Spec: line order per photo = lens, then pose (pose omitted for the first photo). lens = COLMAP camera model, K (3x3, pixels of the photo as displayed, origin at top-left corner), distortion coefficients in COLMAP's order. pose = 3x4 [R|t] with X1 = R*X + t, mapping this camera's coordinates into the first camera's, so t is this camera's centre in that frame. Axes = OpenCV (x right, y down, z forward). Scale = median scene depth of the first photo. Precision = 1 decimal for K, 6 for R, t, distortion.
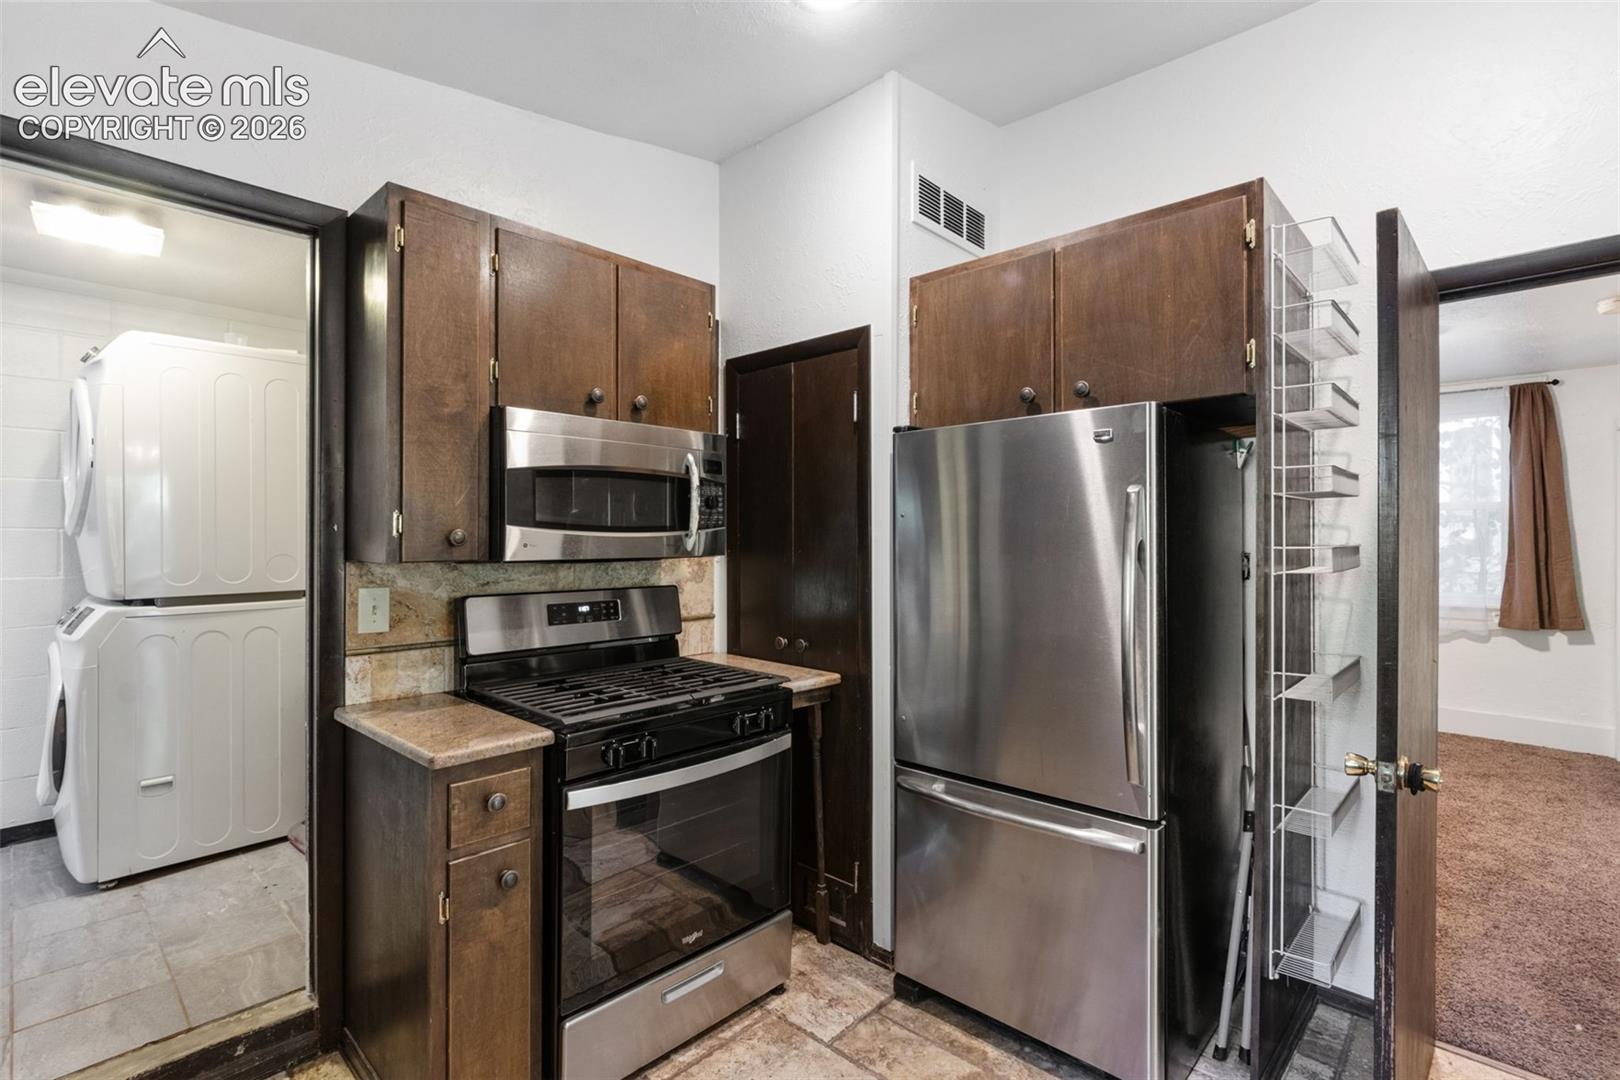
lens RADIAL K [[749.9, 0, 781.7], [0, 749.9, 535.0], [0, 0, 1]] dist [-0.006216, -0.000043]
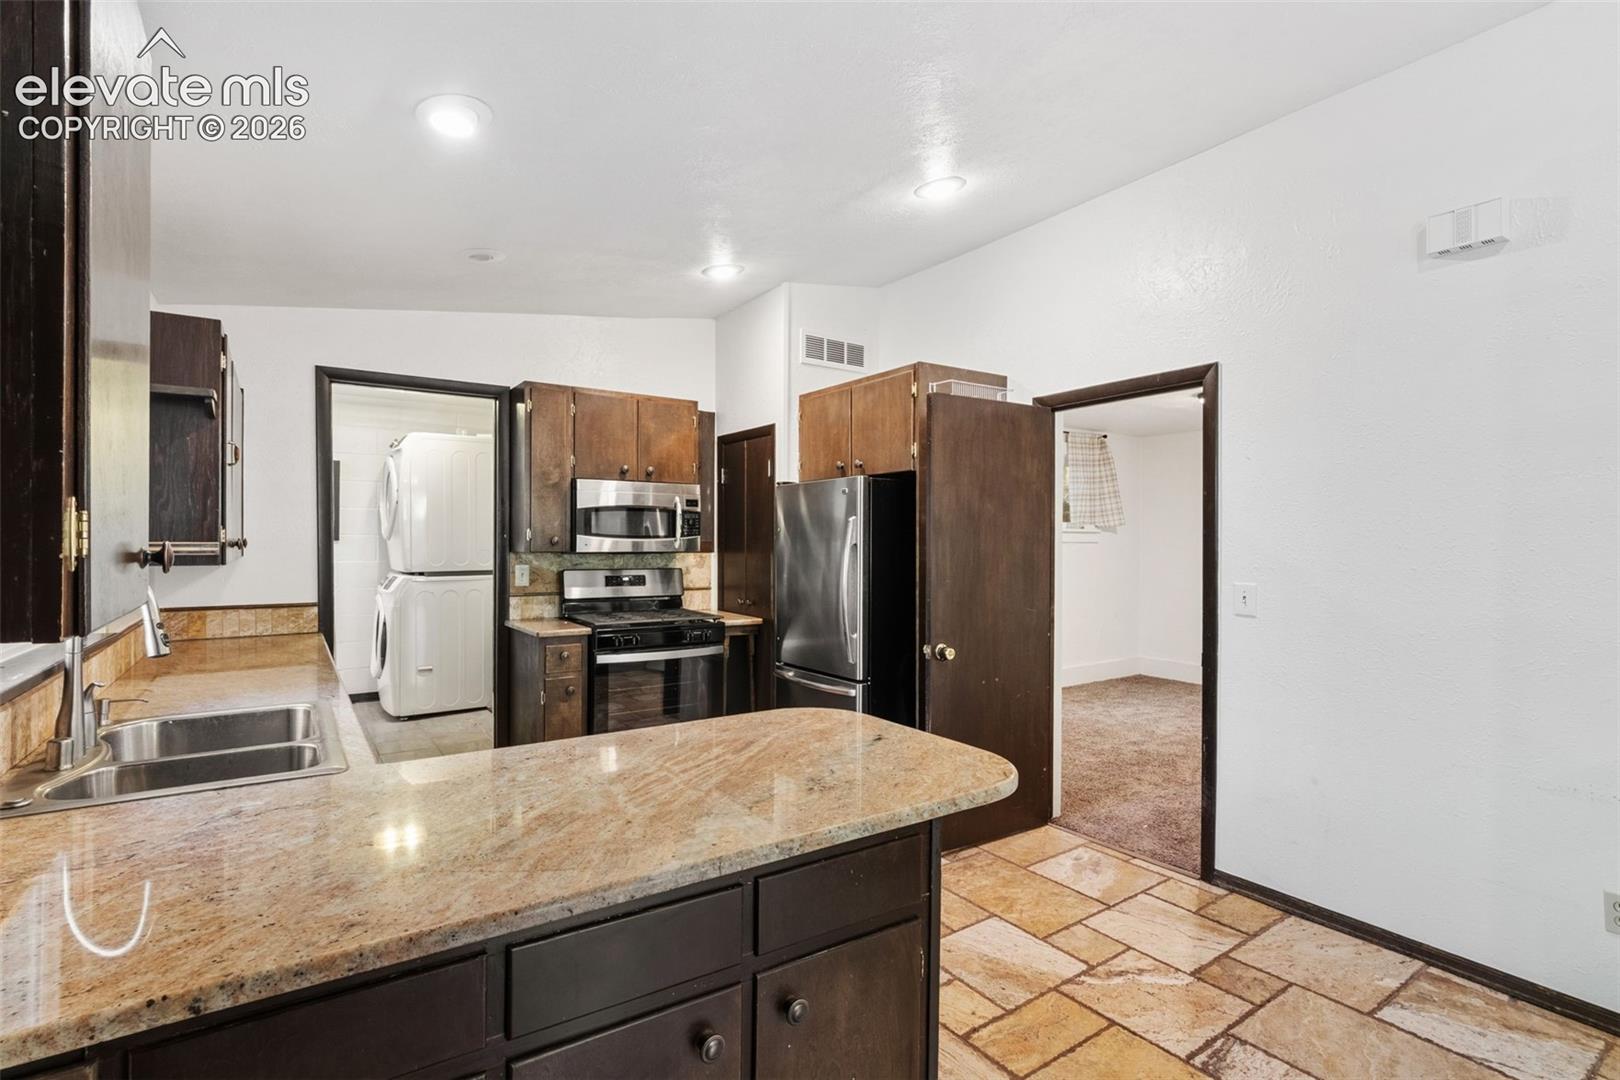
lens RADIAL K [[749.9, 0, 772.3], [0, 749.9, 548.7], [0, 0, 1]] dist [-0.006216, -0.000043]
pose [[0.974476, 0.006497, -0.224396, 0.542795], [-0.003828, 0.999917, 0.012325, -0.002610], [0.224458, -0.011152, 0.974420, -0.791425]]
